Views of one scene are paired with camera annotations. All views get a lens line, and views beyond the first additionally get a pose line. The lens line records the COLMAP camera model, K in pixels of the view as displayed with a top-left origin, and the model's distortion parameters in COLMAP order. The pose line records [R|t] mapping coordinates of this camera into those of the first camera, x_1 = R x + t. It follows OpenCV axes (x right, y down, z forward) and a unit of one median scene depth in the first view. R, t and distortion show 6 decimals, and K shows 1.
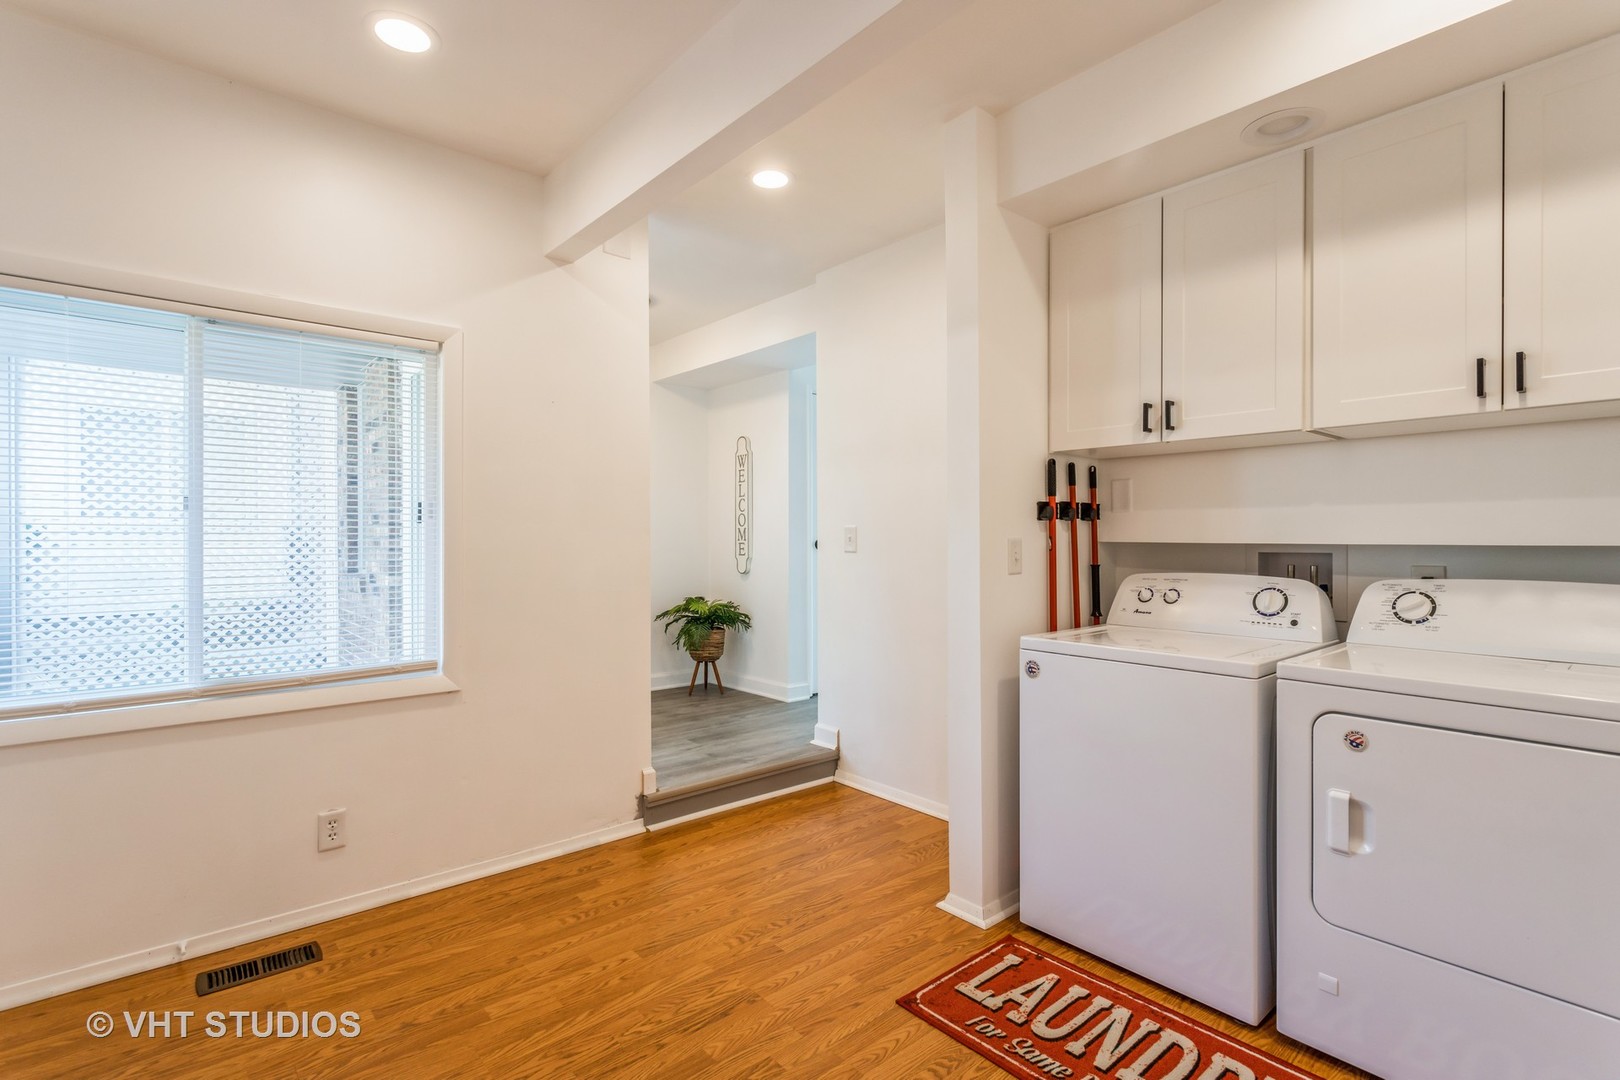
lens RADIAL K [[770.0, 0, 810.0], [0, 770.0, 540.0], [0, 0, 1]] dist [0.000486, -0.000077]
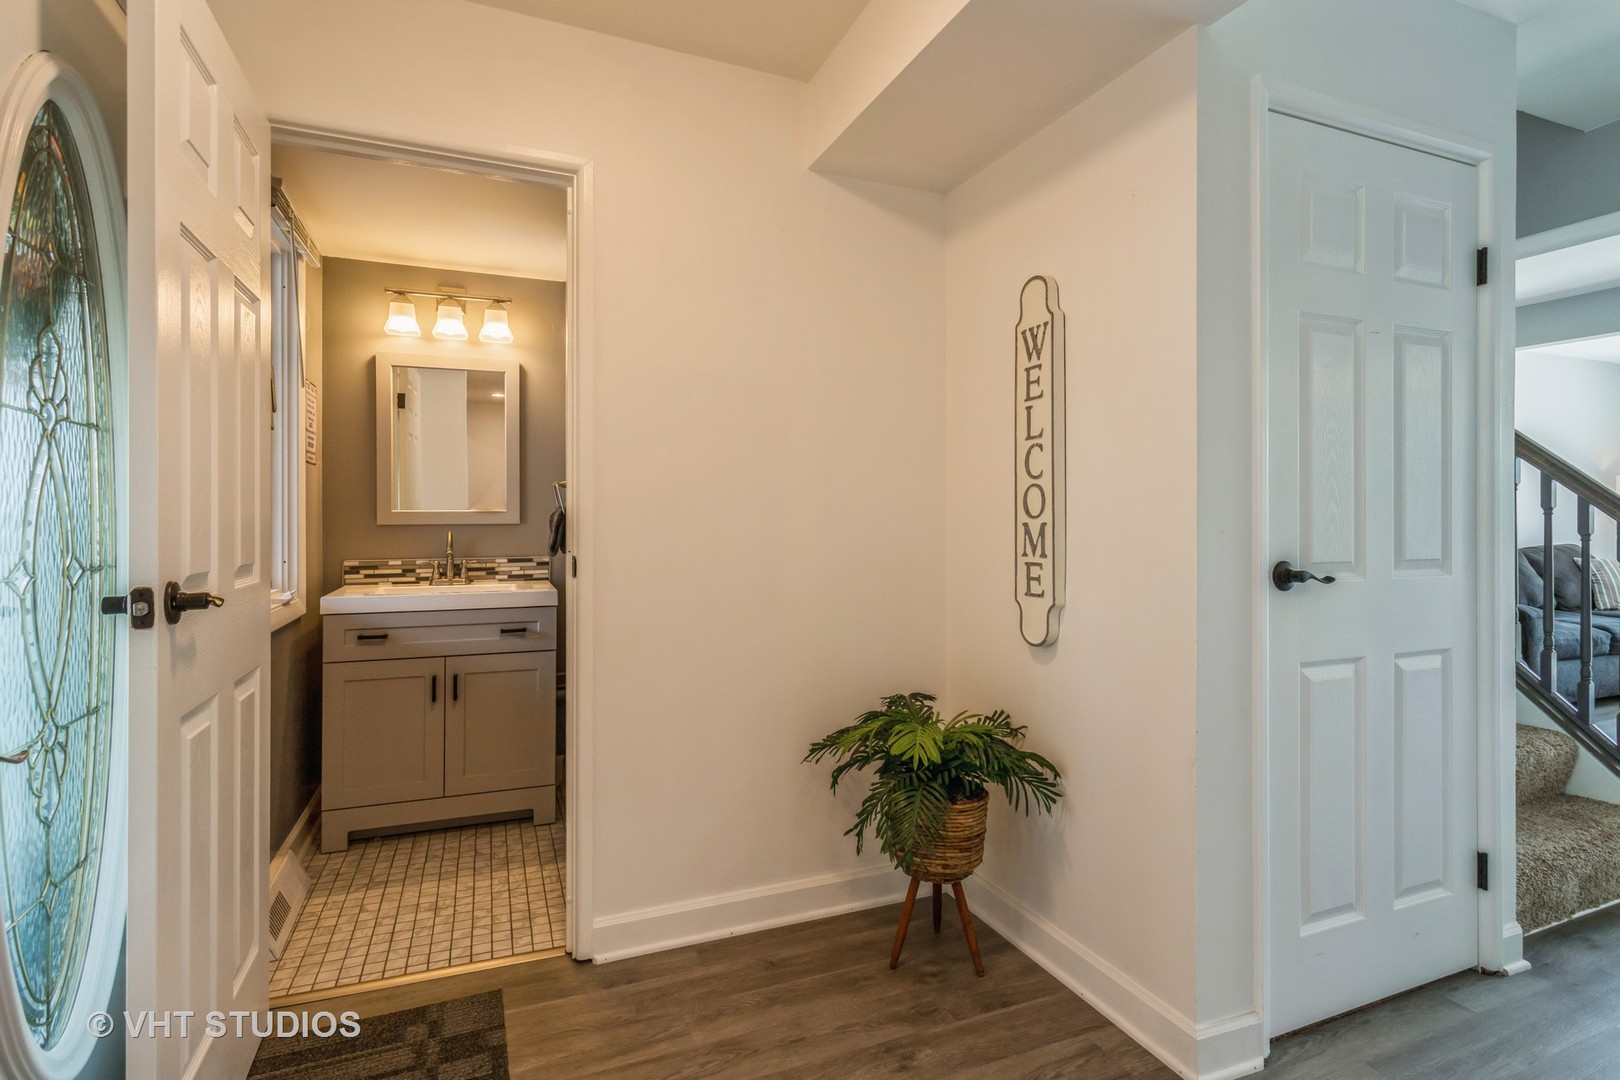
lens RADIAL K [[781.4, 0, 798.2], [0, 781.4, 504.4], [0, 0, 1]] dist [-0.009589, 0.000116]
pose [[0.942784, -0.001523, -0.333400, -0.070984], [-0.000702, 0.999978, -0.006552, -0.022137], [0.333403, 0.006411, 0.942763, 0.612320]]
